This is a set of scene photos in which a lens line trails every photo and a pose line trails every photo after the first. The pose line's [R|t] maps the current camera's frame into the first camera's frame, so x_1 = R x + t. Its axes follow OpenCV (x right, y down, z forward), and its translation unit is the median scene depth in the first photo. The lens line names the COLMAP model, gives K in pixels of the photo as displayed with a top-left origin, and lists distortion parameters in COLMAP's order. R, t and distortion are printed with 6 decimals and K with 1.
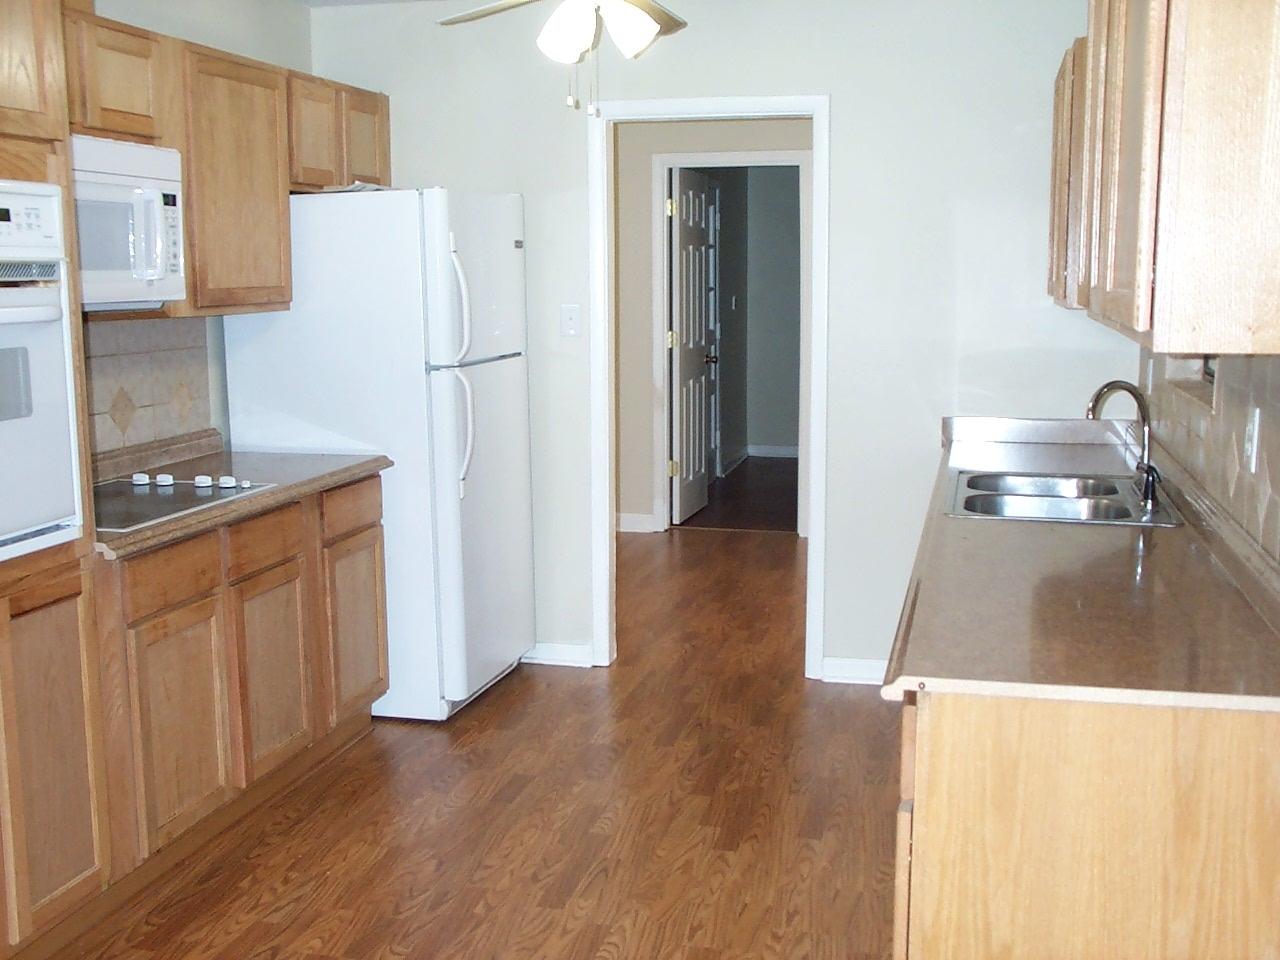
lens RADIAL K [[1410.1, 0, 640.0], [0, 1410.1, 480.0], [0, 0, 1]] dist [-0.010045, -0.015454]
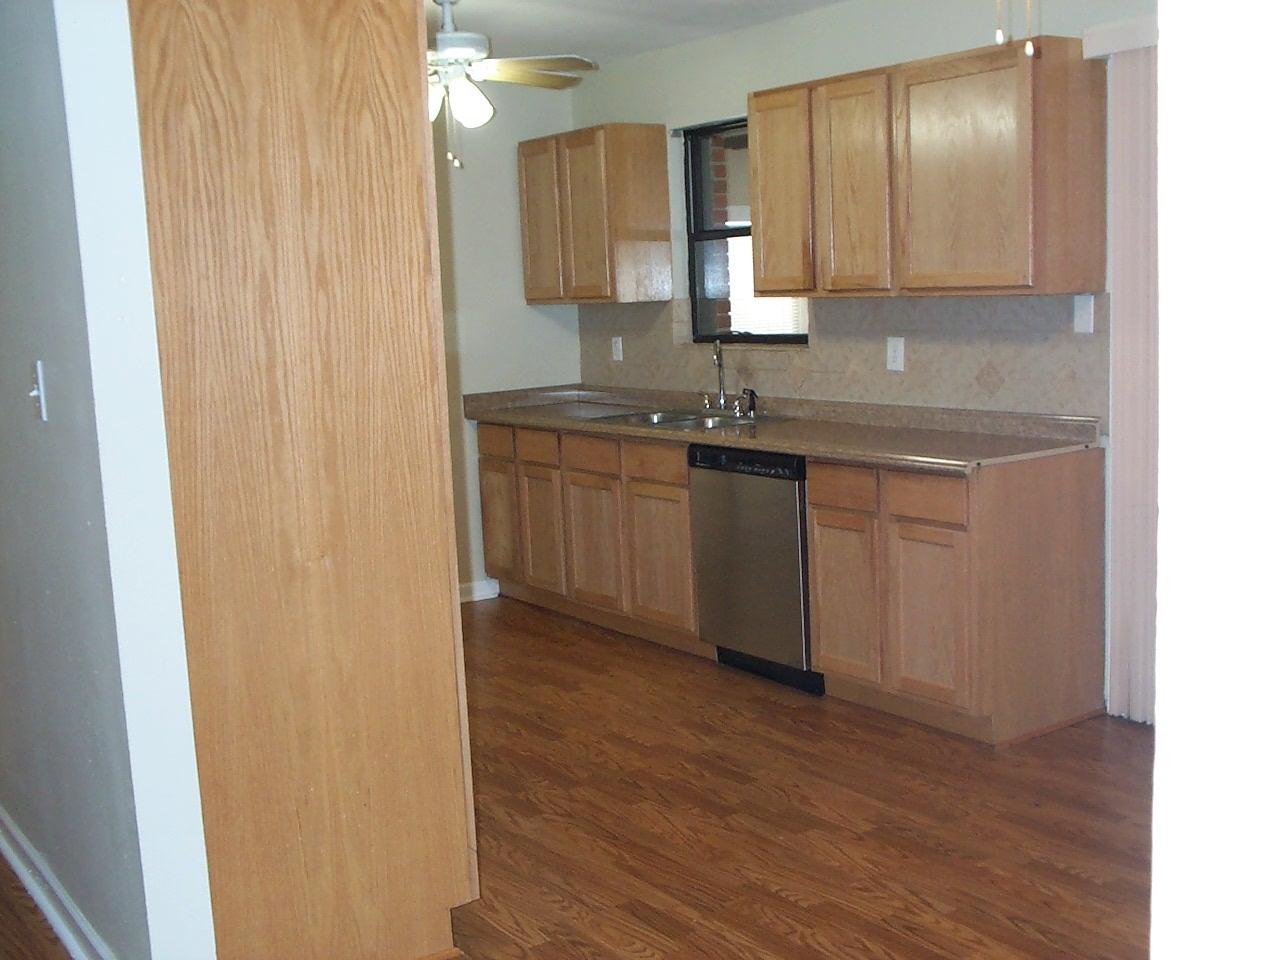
lens RADIAL K [[1410.1, 0, 640.0], [0, 1410.1, 480.0], [0, 0, 1]] dist [-0.010045, -0.015454]
pose [[0.648173, -0.126131, 0.750974, -1.032796], [0.145688, 0.988510, 0.040282, 0.009157], [-0.747427, 0.083298, 0.659101, 0.011071]]
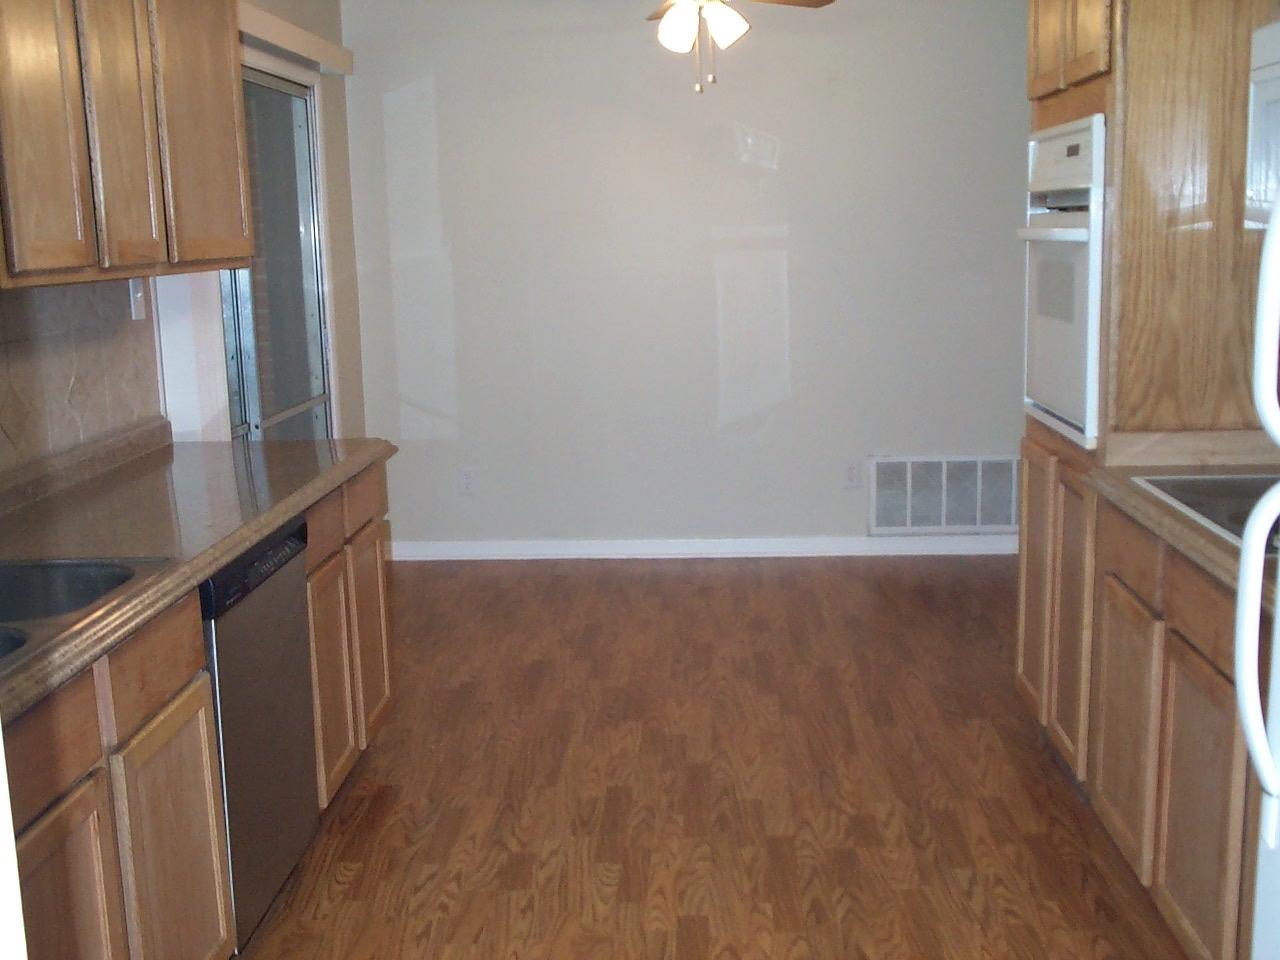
lens RADIAL K [[1410.1, 0, 640.0], [0, 1410.1, 480.0], [0, 0, 1]] dist [-0.010045, -0.015454]
pose [[-0.982183, 0.064702, -0.176436, 0.112405], [0.005686, 0.948664, 0.316234, -0.253474], [0.187839, 0.309596, -0.932130, 1.777805]]
